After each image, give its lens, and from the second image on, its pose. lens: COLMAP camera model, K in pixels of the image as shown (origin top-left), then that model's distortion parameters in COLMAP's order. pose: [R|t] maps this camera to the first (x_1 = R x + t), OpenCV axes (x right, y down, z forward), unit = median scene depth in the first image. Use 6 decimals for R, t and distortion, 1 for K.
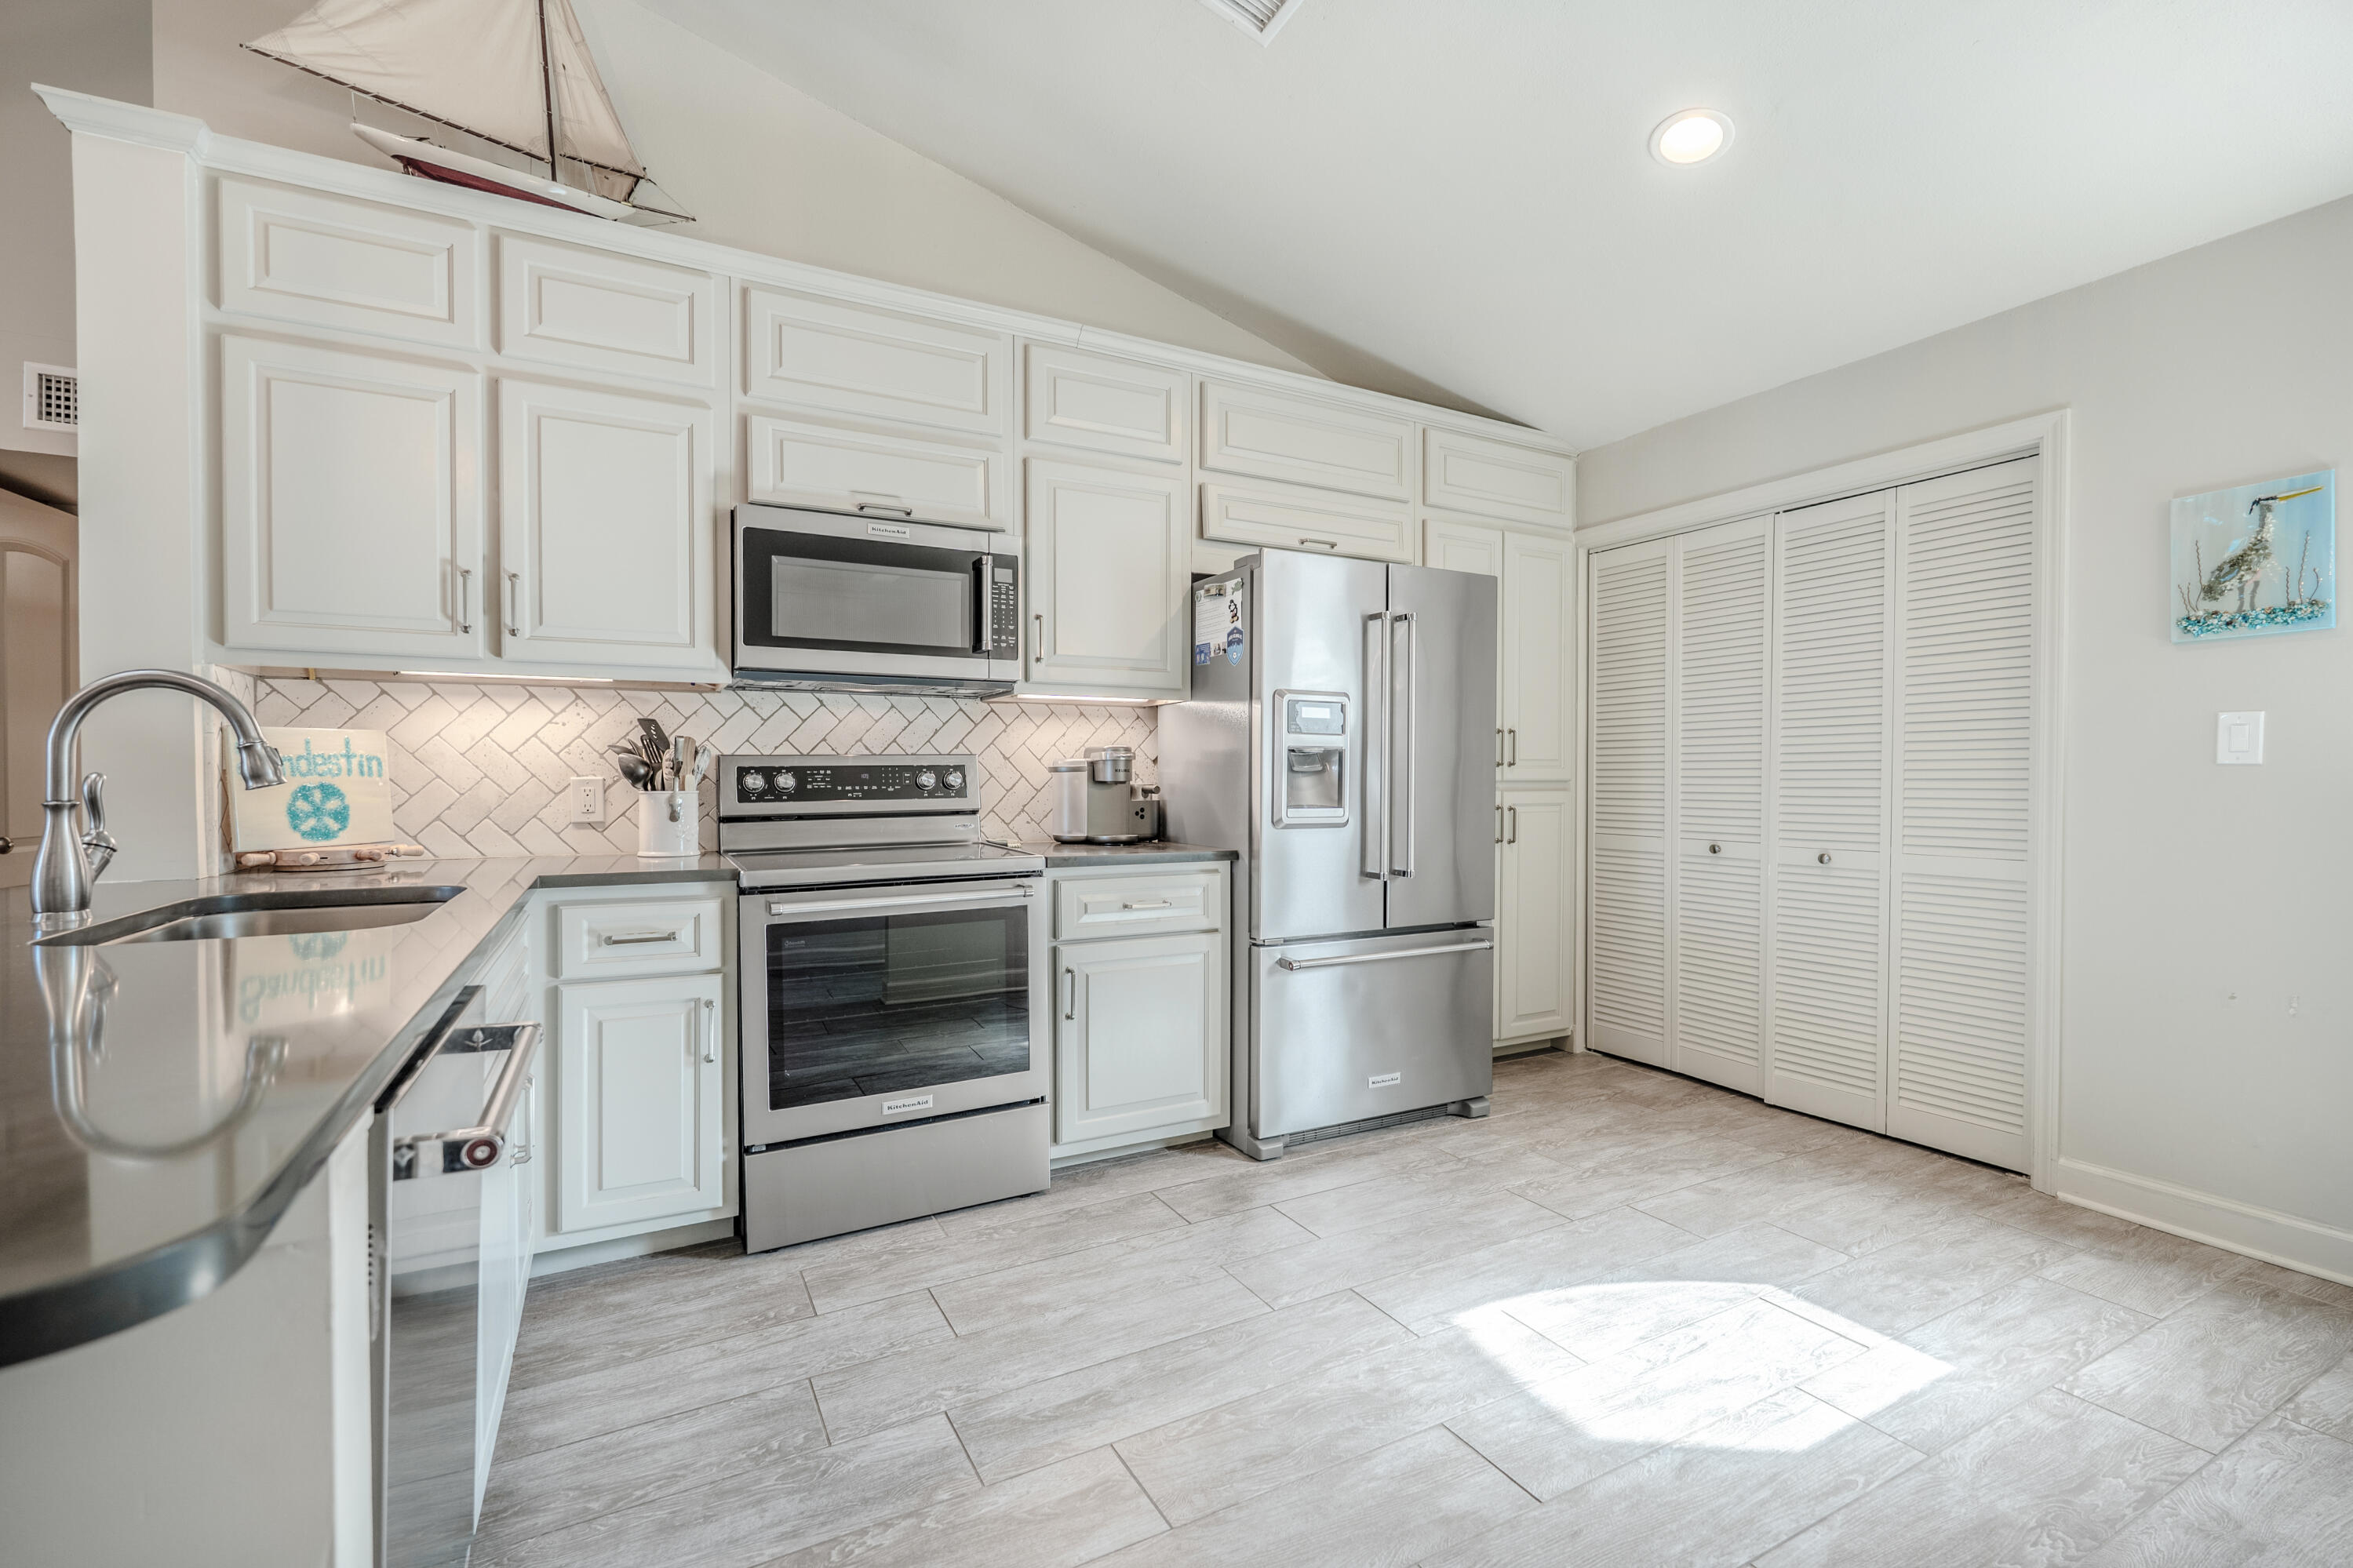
lens RADIAL K [[1027.0, 0, 1175.4], [0, 1027.0, 786.7], [0, 0, 1]] dist [-0.002387, -0.000465]
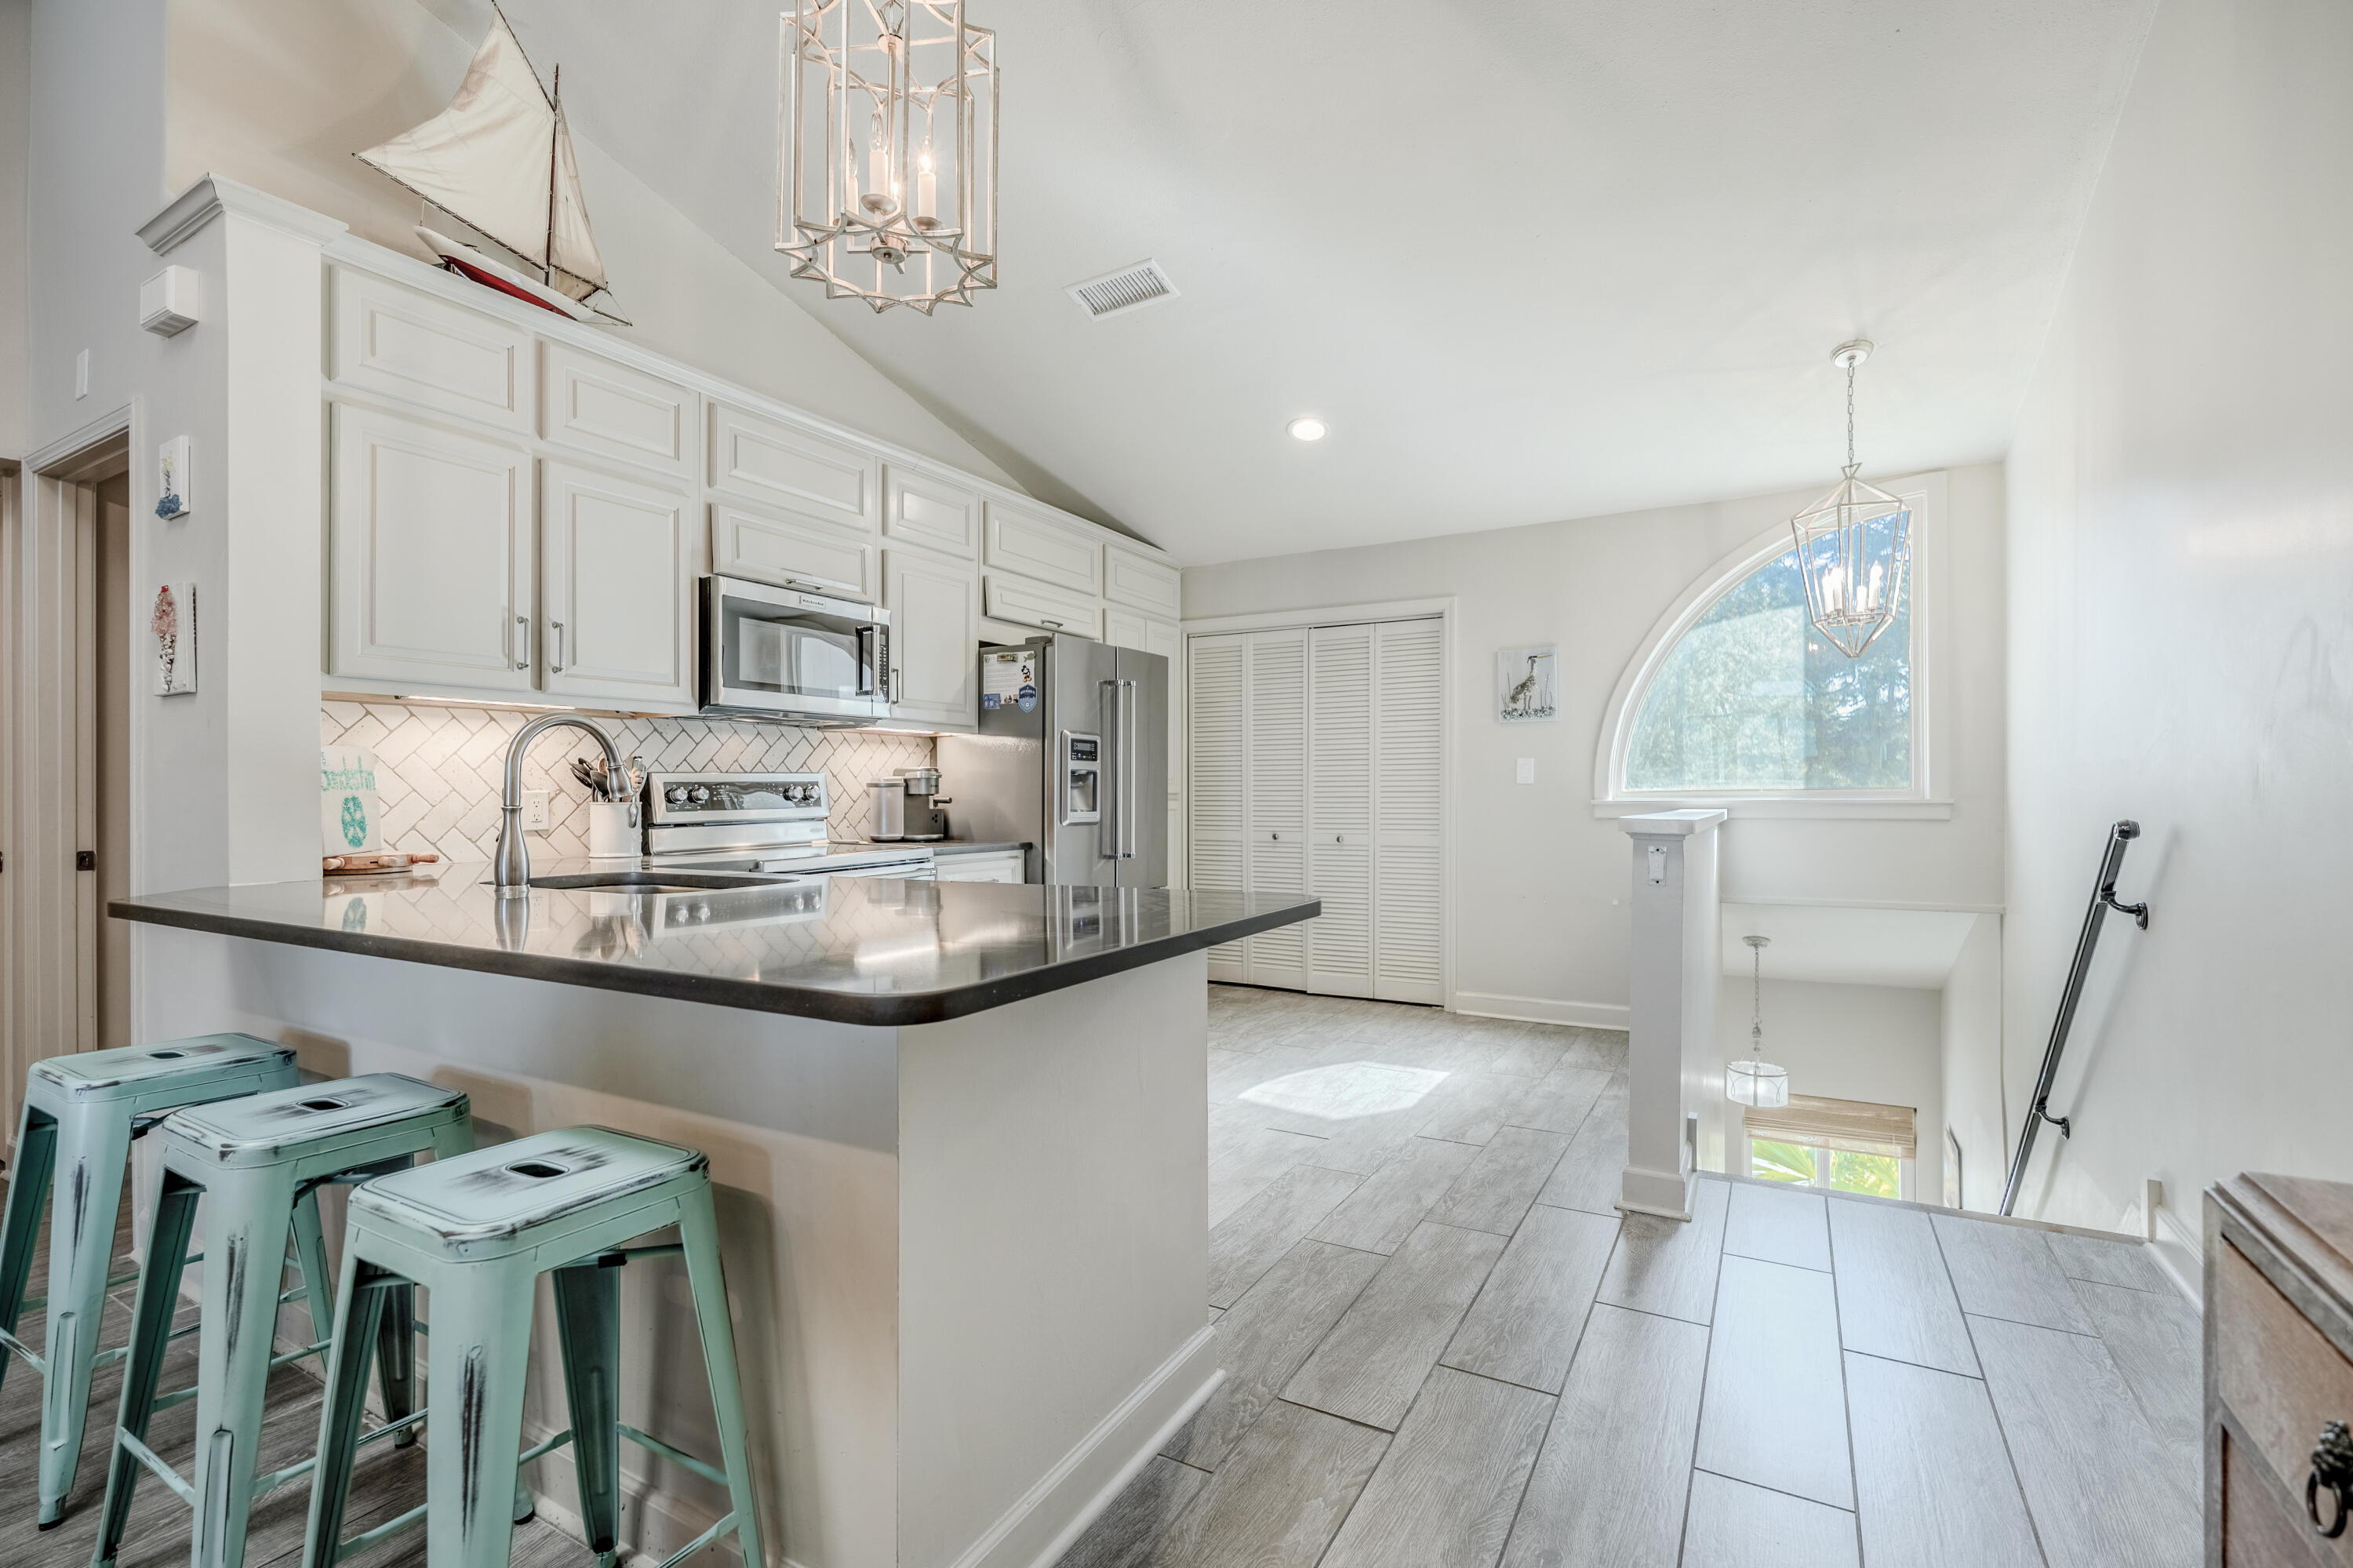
lens RADIAL K [[1049.4, 0, 1176.5], [0, 1049.4, 784.0], [0, 0, 1]] dist [-0.003443, -0.000026]
pose [[0.850738, 0.002320, 0.525585, -0.548379], [0.007727, 0.999827, -0.016921, 0.007824], [-0.525533, 0.018456, 0.850573, -0.351229]]
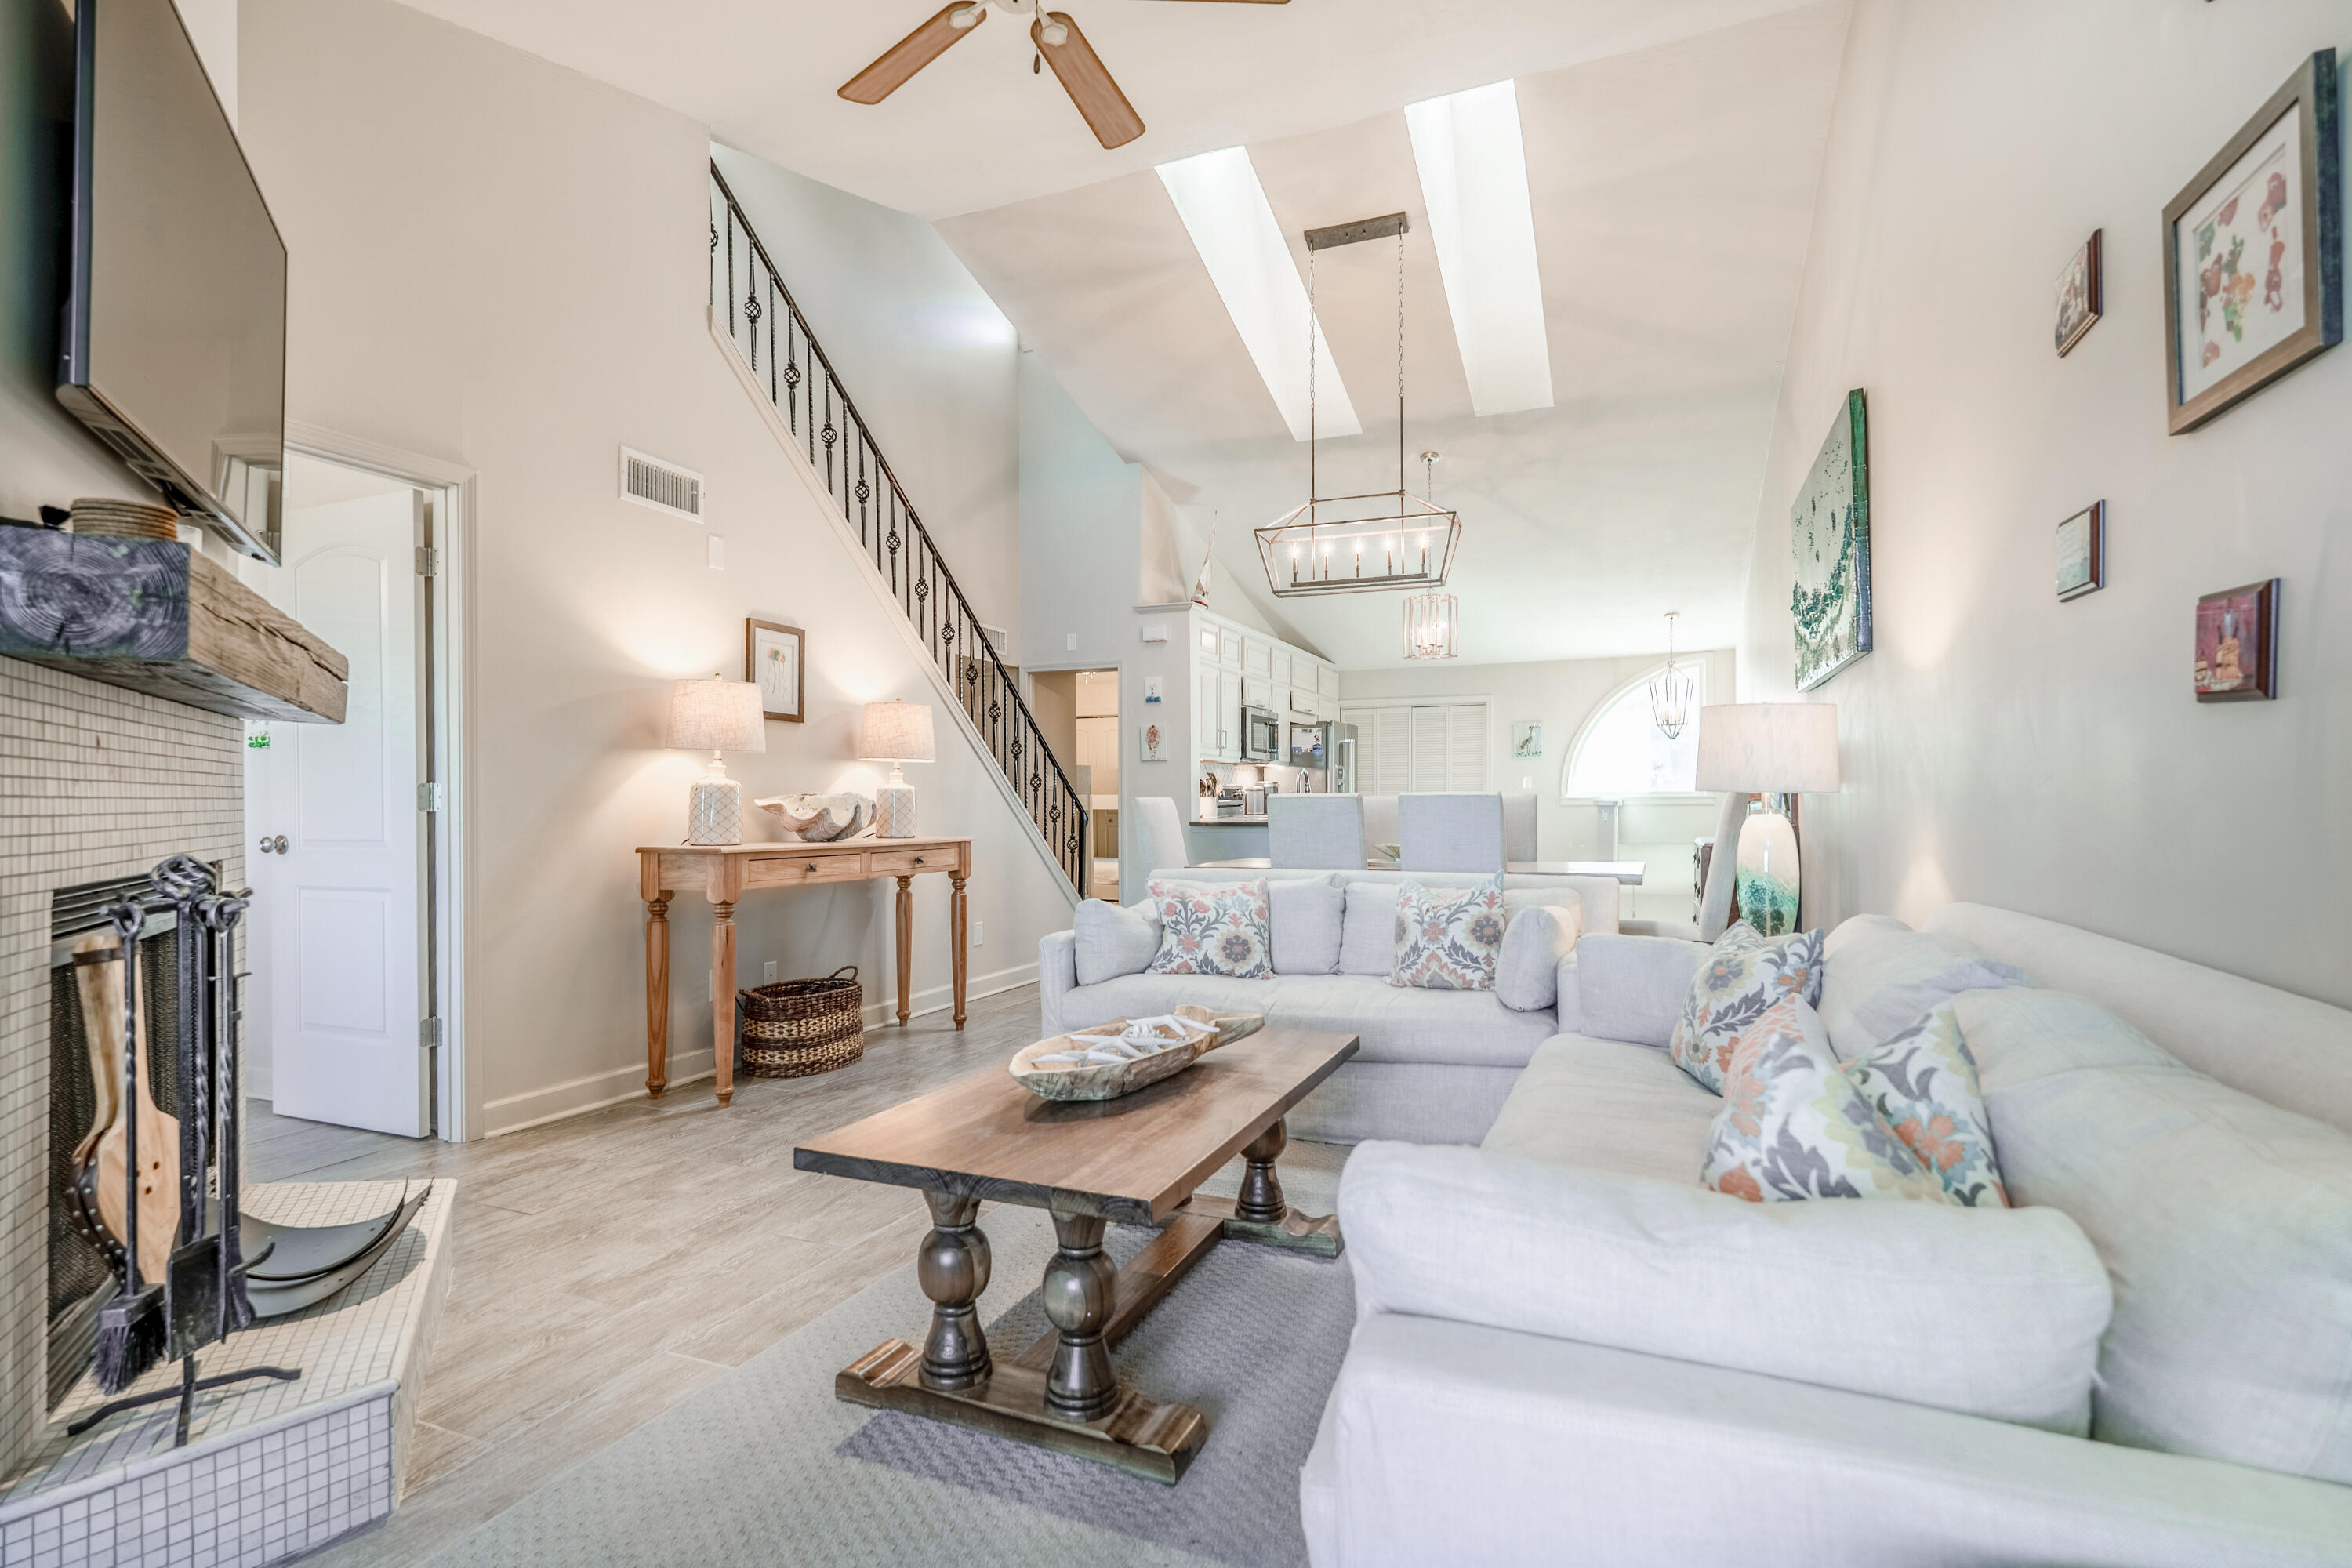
lens RADIAL K [[1093.7, 0, 1183.7], [0, 1093.7, 787.8], [0, 0, 1]] dist [-0.002010, -0.000185]
pose [[0.779927, 0.002882, 0.625863, -2.385353], [0.012928, 0.999702, -0.020713, 0.040662], [-0.625736, 0.024245, 0.779658, -1.341649]]
